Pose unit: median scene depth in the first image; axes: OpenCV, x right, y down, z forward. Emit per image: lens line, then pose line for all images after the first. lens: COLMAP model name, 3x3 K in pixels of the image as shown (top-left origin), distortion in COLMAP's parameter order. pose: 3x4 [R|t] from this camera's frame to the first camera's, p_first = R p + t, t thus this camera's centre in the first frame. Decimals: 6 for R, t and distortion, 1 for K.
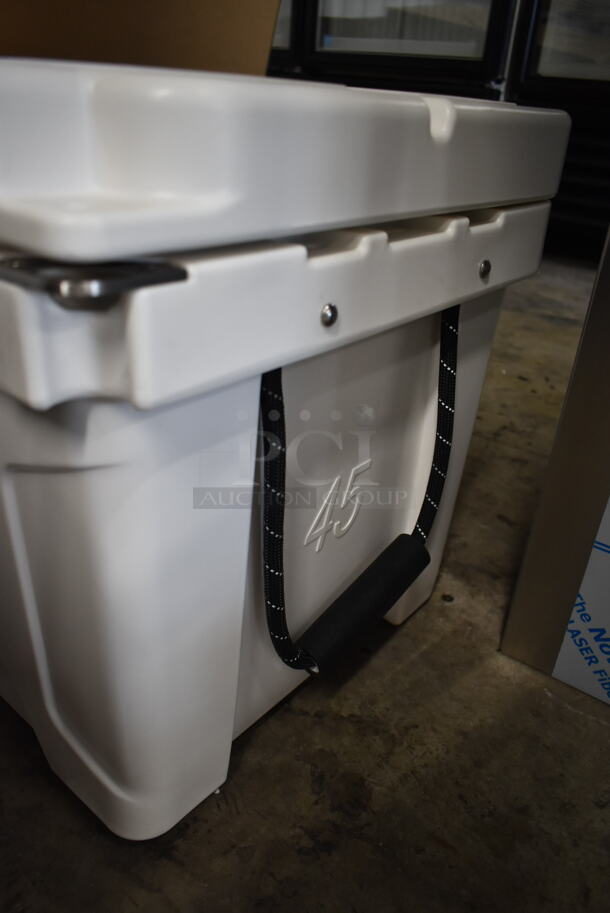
lens RADIAL K [[693.5, 0, 302.3], [0, 693.5, 457.1], [0, 0, 1]] dist [-0.022482, 0.010150]
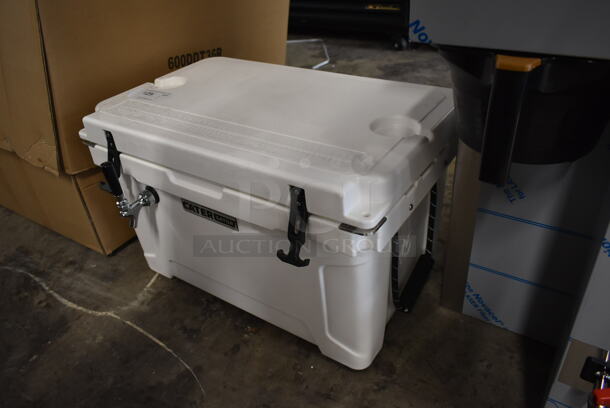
lens RADIAL K [[463.4, 0, 308.7], [0, 463.4, 204.4], [0, 0, 1]] dist [-0.022482, 0.010150]
pose [[0.989349, -0.142974, -0.027325, -0.086182], [0.144802, 0.985844, 0.084520, -0.309290], [0.014854, -0.087576, 0.996047, -0.669118]]
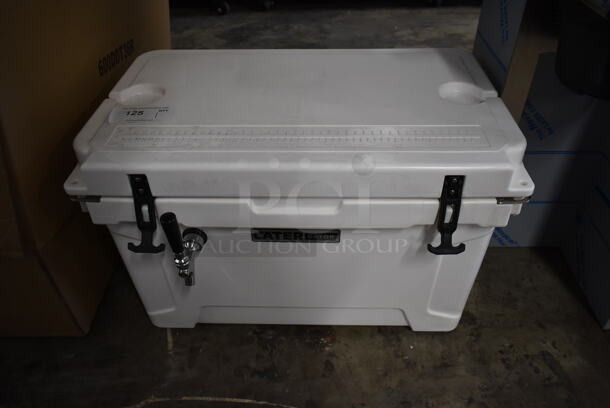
lens RADIAL K [[463.4, 0, 306.9], [0, 463.4, 205.3], [0, 0, 1]] dist [-0.022482, 0.010150]
pose [[0.814324, -0.429940, 0.389908, -0.913702], [0.340018, 0.897812, 0.279860, -0.632436], [-0.470387, -0.095321, 0.877297, -0.308316]]
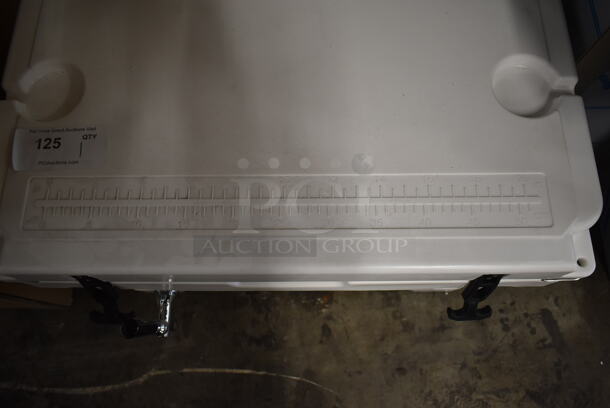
lens RADIAL K [[463.4, 0, 307.1], [0, 463.4, 206.0], [0, 0, 1]] dist [-0.022482, 0.010150]
pose [[0.795778, -0.595241, 0.111469, -0.450396], [0.345800, 0.597746, 0.723272, -1.077363], [-0.497151, -0.537018, 0.681507, 0.177307]]
